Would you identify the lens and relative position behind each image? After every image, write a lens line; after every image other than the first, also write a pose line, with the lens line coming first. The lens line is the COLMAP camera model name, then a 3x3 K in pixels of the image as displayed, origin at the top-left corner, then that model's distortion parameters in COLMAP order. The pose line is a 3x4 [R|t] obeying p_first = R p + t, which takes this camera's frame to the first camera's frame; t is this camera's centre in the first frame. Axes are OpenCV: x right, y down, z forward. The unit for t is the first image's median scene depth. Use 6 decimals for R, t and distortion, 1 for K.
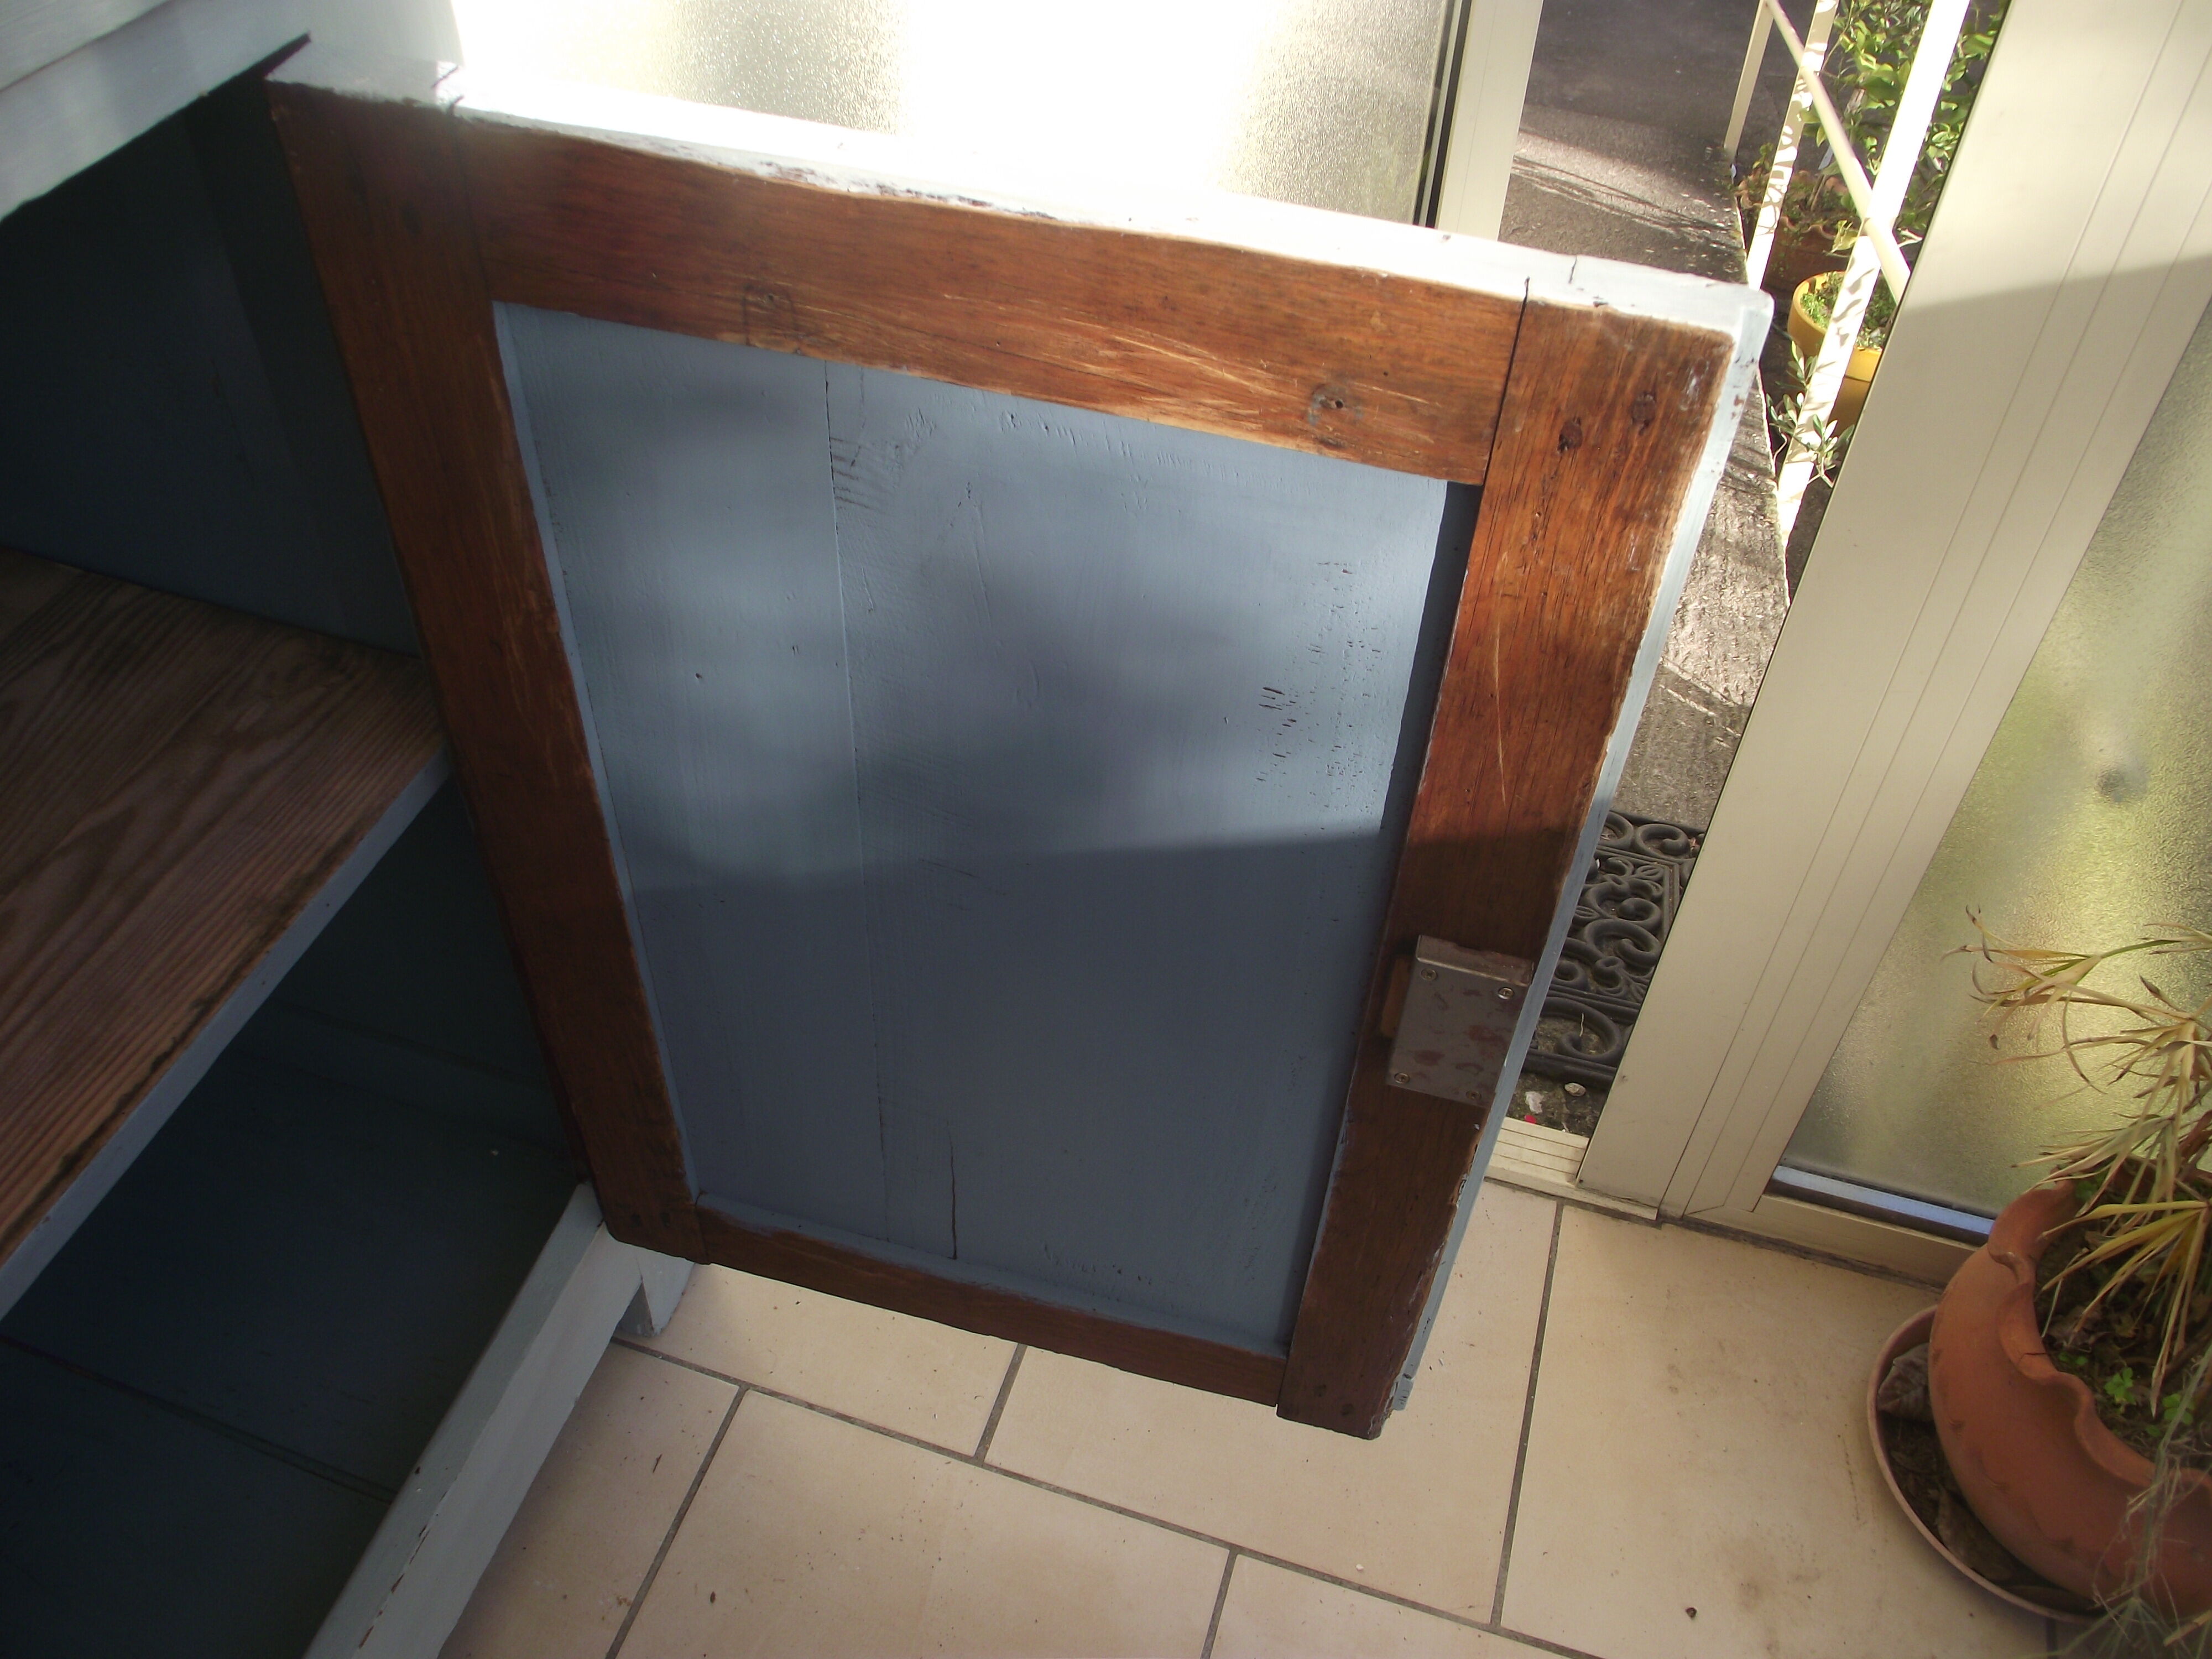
lens RADIAL K [[1812.2, 0, 1091.5], [0, 1812.2, 768.0], [0, 0, 1]] dist [-0.065365, 0.013935]
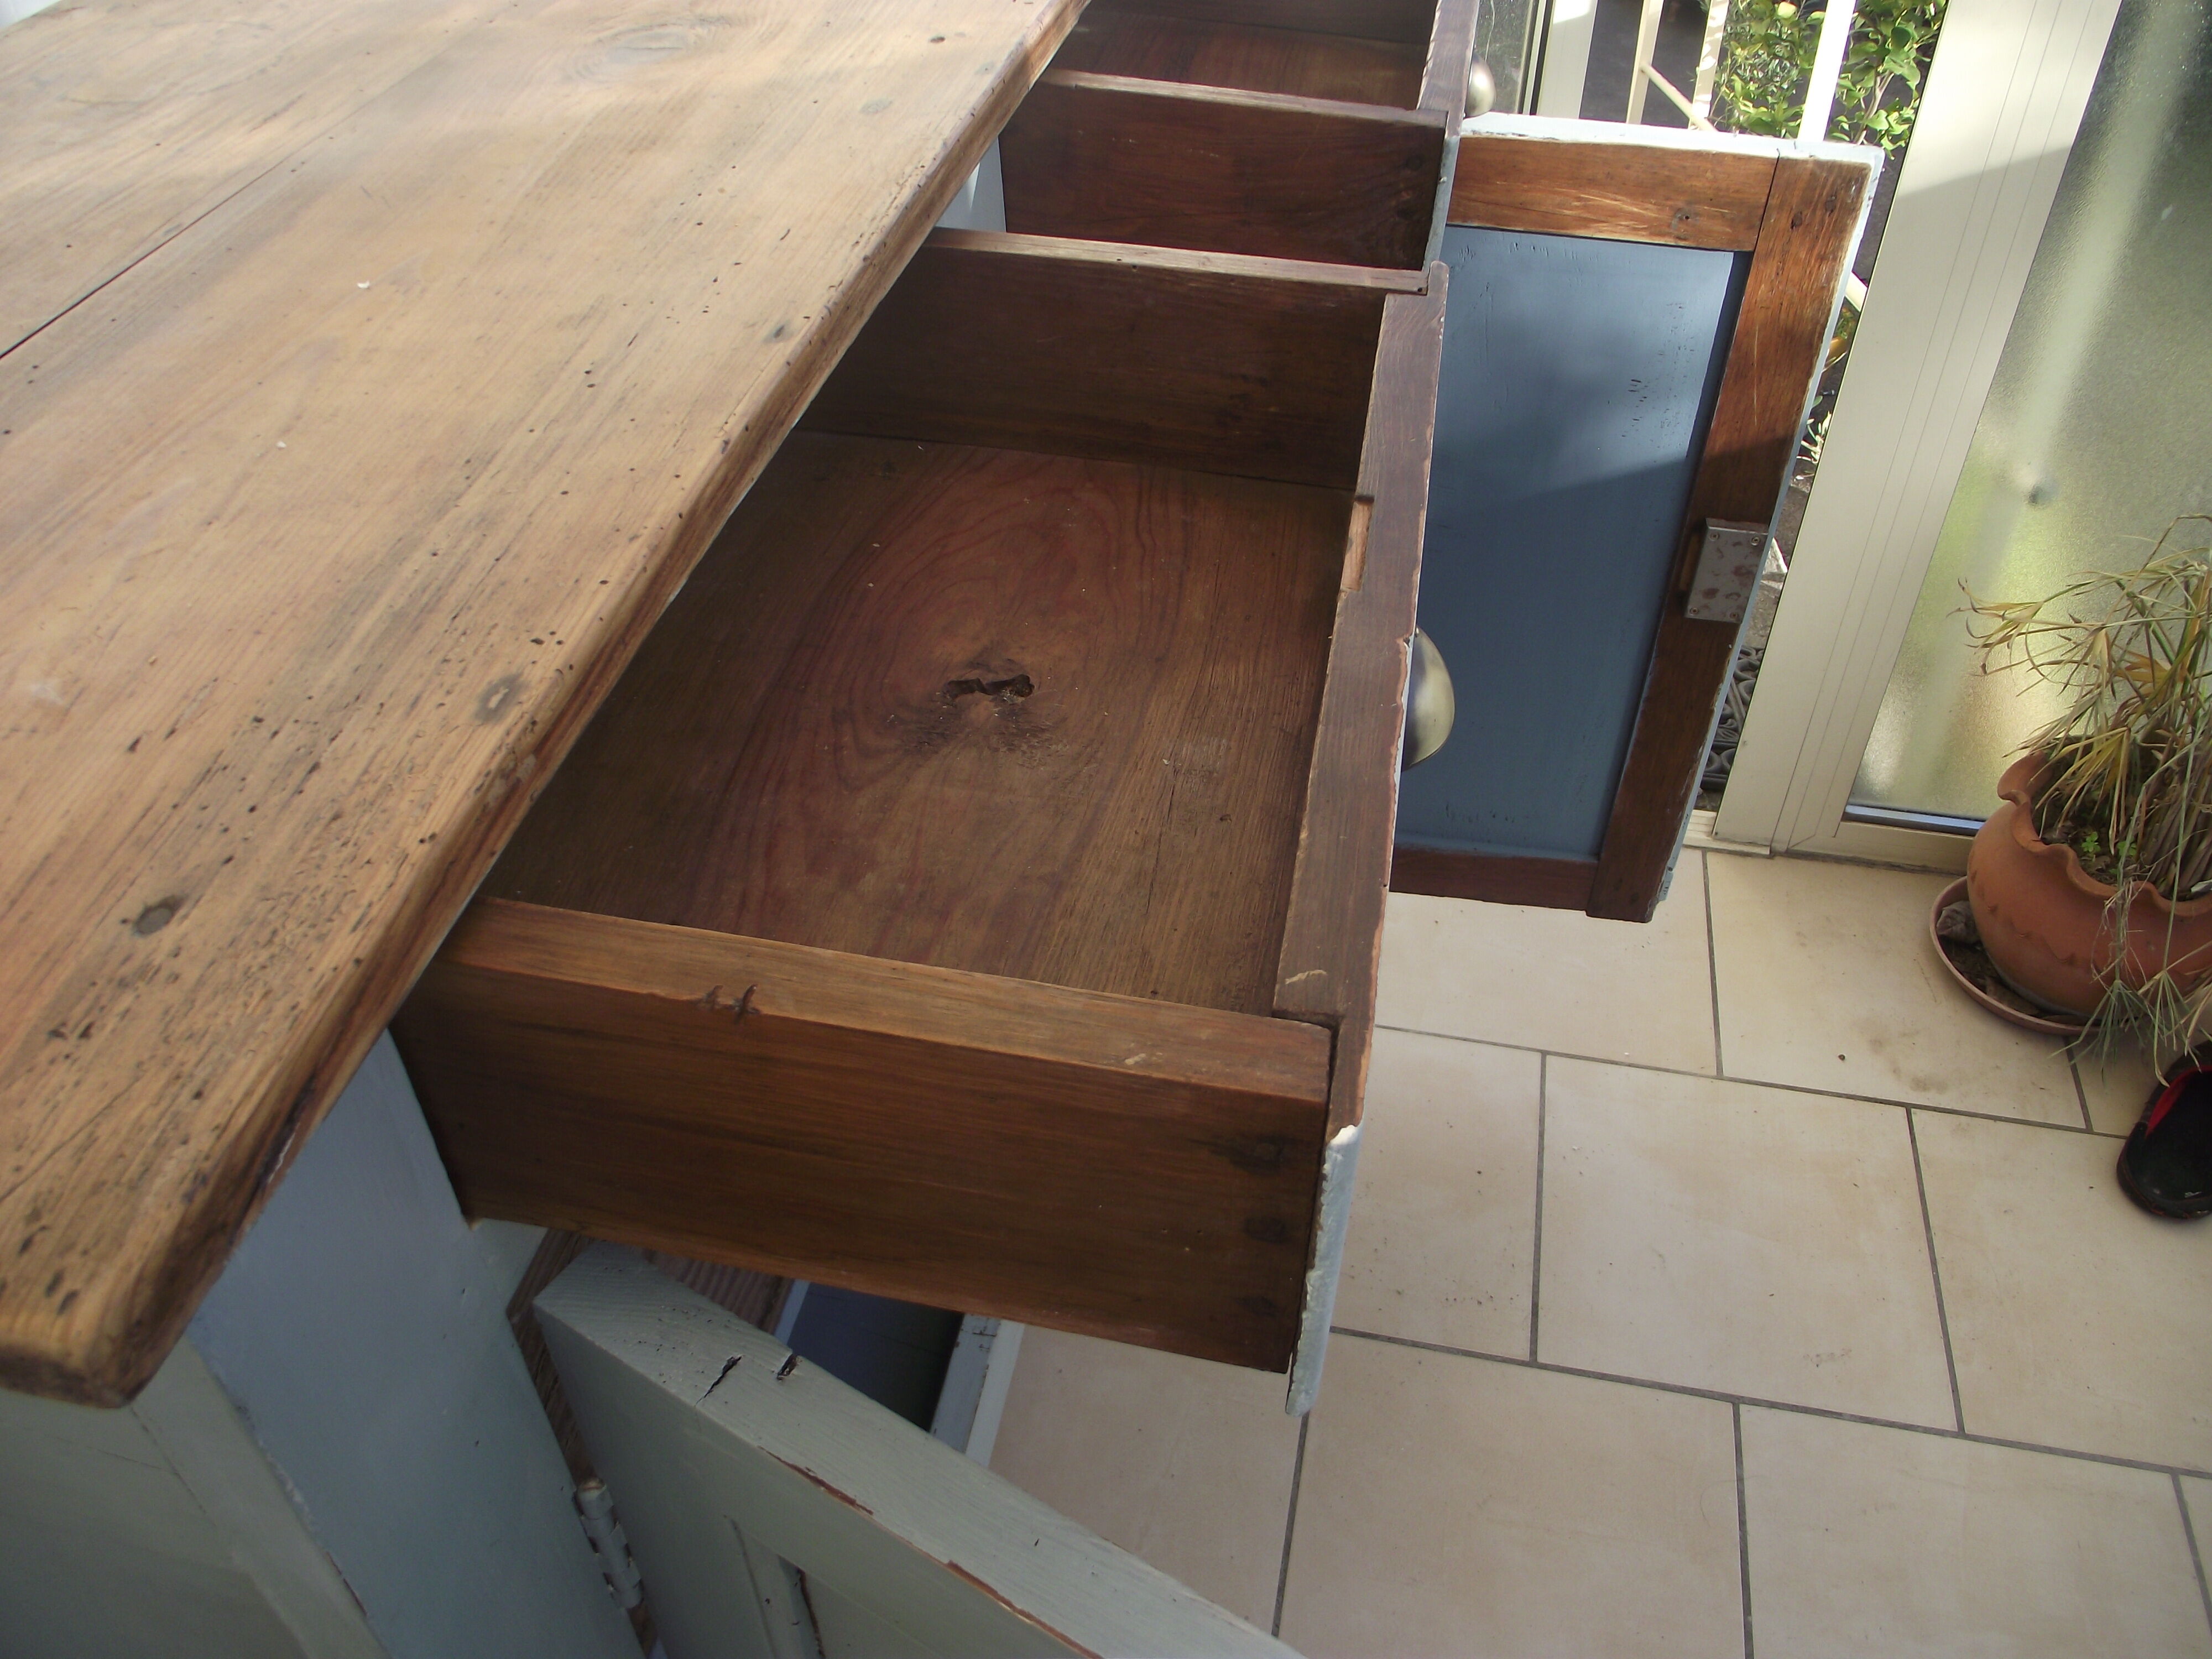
lens RADIAL K [[1791.6, 0, 1113.4], [0, 1791.6, 759.5], [0, 0, 1]] dist [-0.061240, 0.005106]
pose [[0.994278, -0.088785, 0.059401, -0.665506], [0.092038, 0.994264, -0.054481, 0.452731], [-0.054223, 0.059637, 0.996746, -0.949543]]
